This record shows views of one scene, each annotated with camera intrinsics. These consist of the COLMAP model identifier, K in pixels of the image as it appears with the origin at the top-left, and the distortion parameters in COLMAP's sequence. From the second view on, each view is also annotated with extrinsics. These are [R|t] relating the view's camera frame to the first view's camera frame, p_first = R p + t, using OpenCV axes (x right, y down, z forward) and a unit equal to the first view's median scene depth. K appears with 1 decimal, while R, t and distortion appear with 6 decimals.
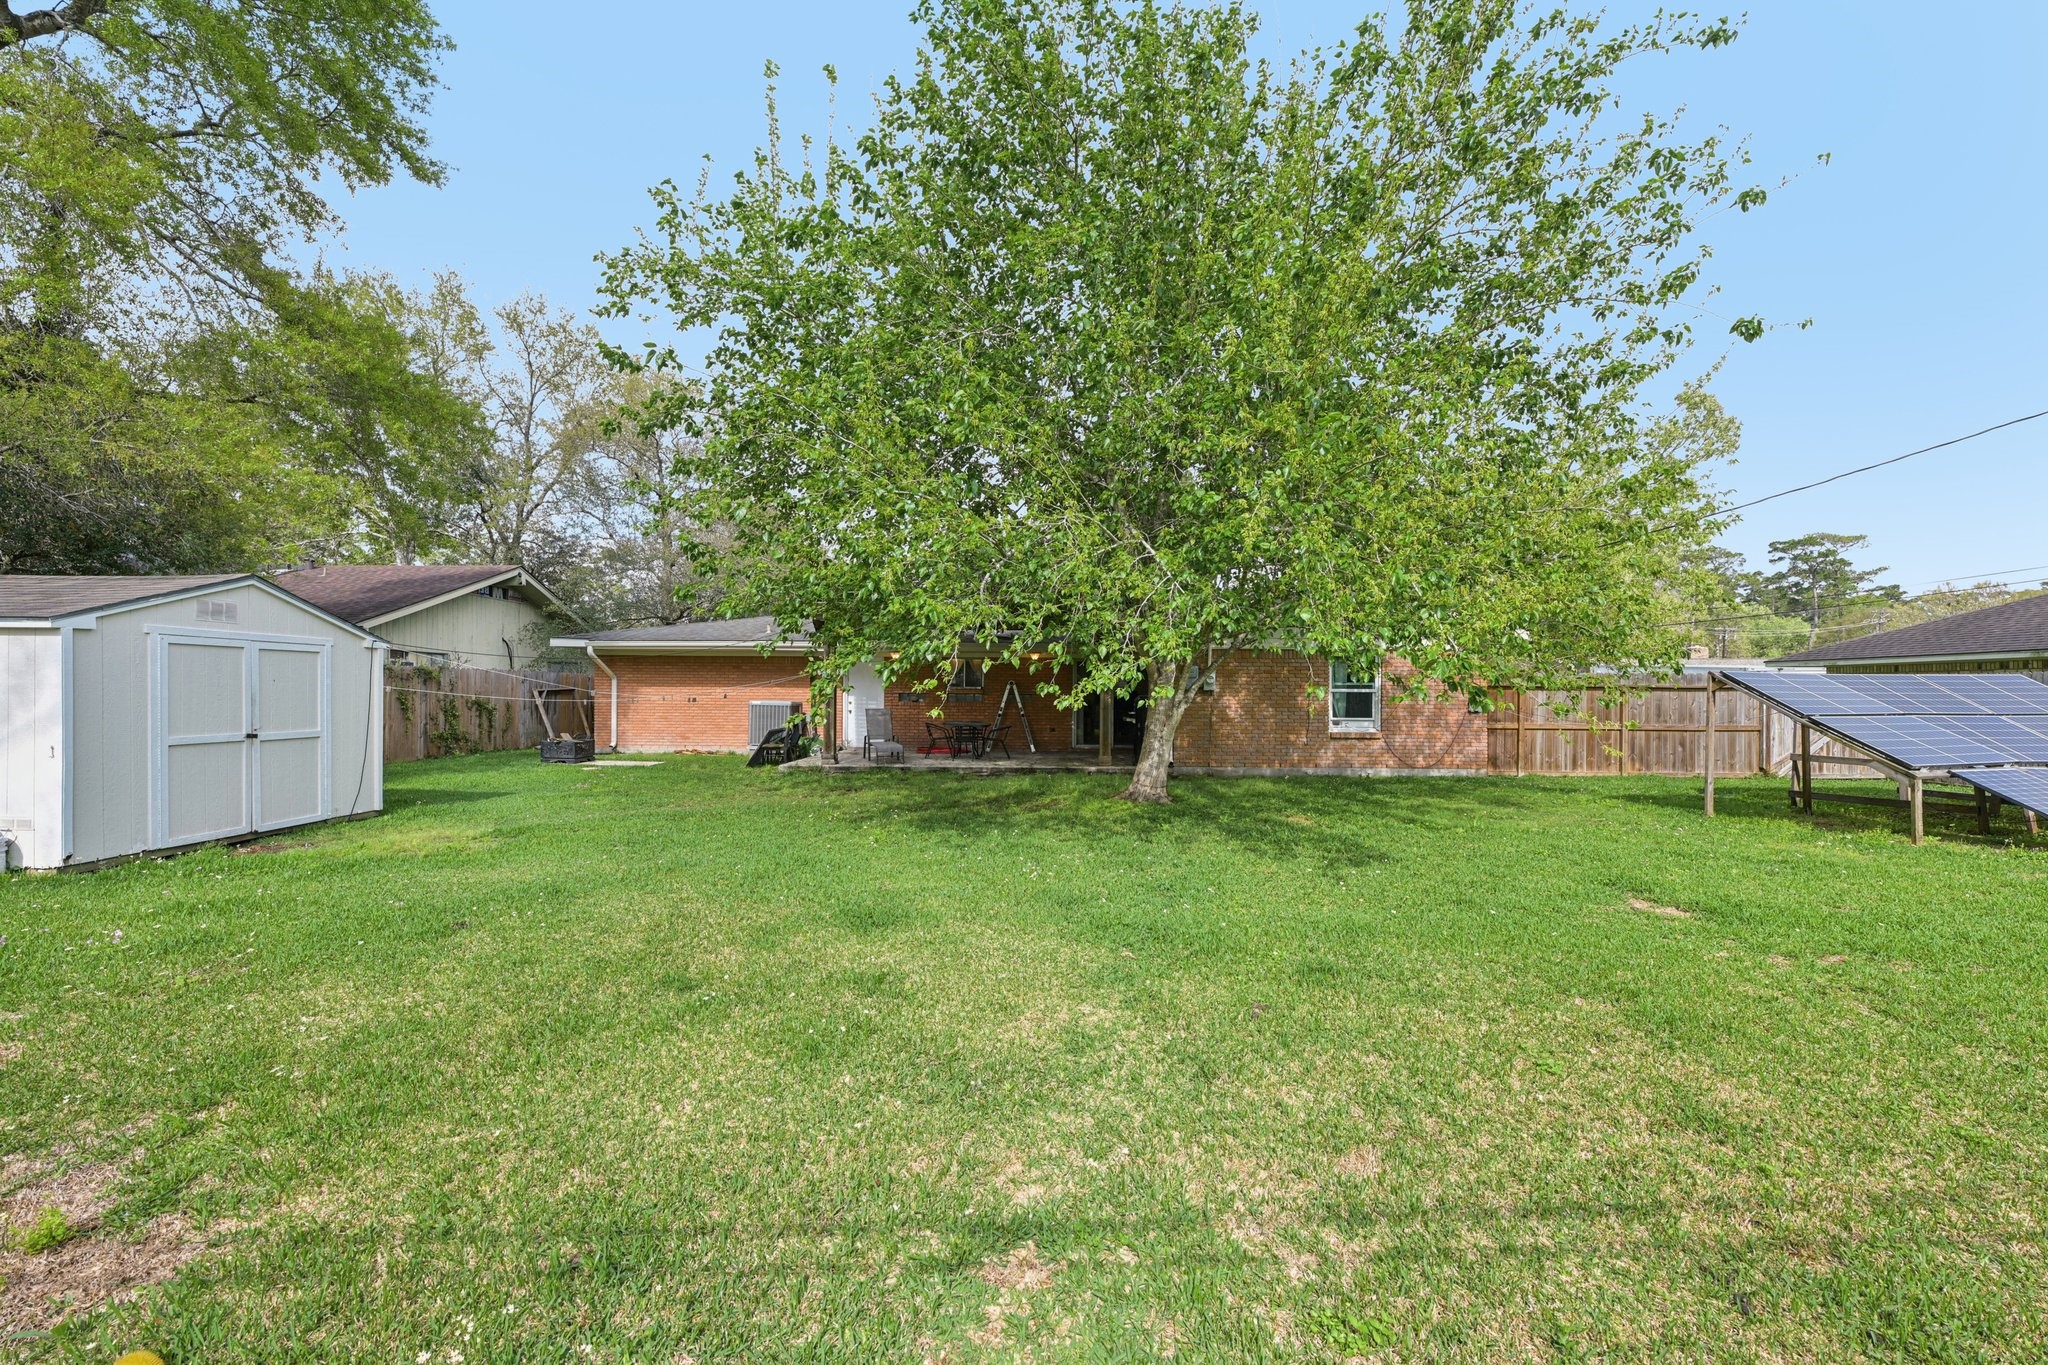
lens RADIAL K [[815.3, 0, 1022.8], [0, 815.3, 695.0], [0, 0, 1]] dist [0.001962, -0.000453]
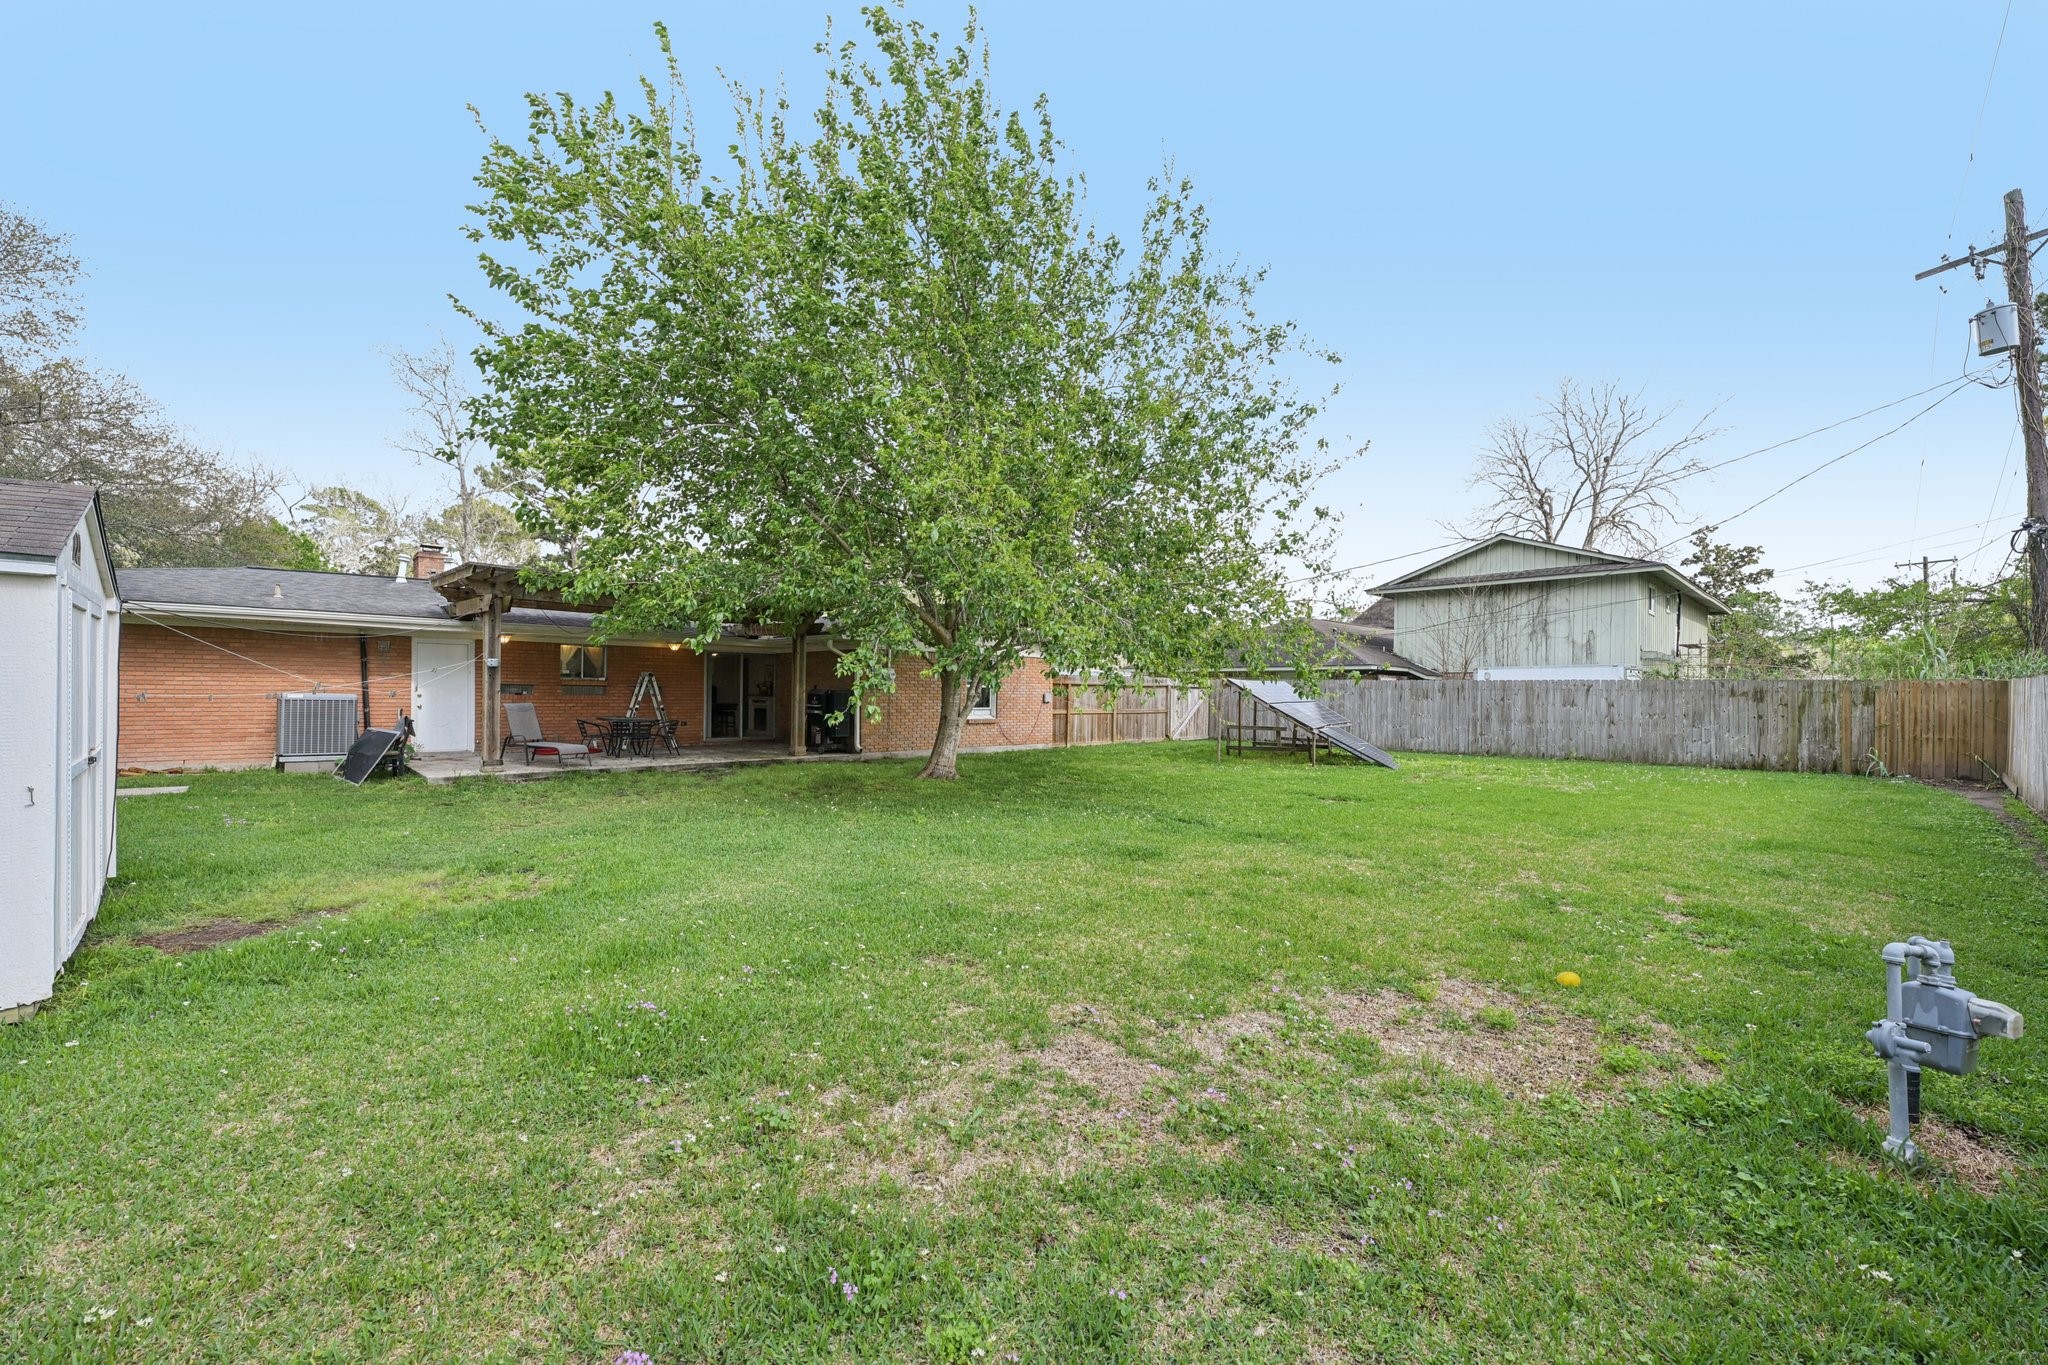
lens RADIAL K [[815.3, 0, 1021.0], [0, 815.3, 681.4], [0, 0, 1]] dist [0.001962, -0.000453]
pose [[0.730707, 0.008105, 0.682644, -0.413124], [-0.007987, 0.999963, -0.003323, -0.008350], [-0.682645, -0.003025, 0.730744, 0.032274]]
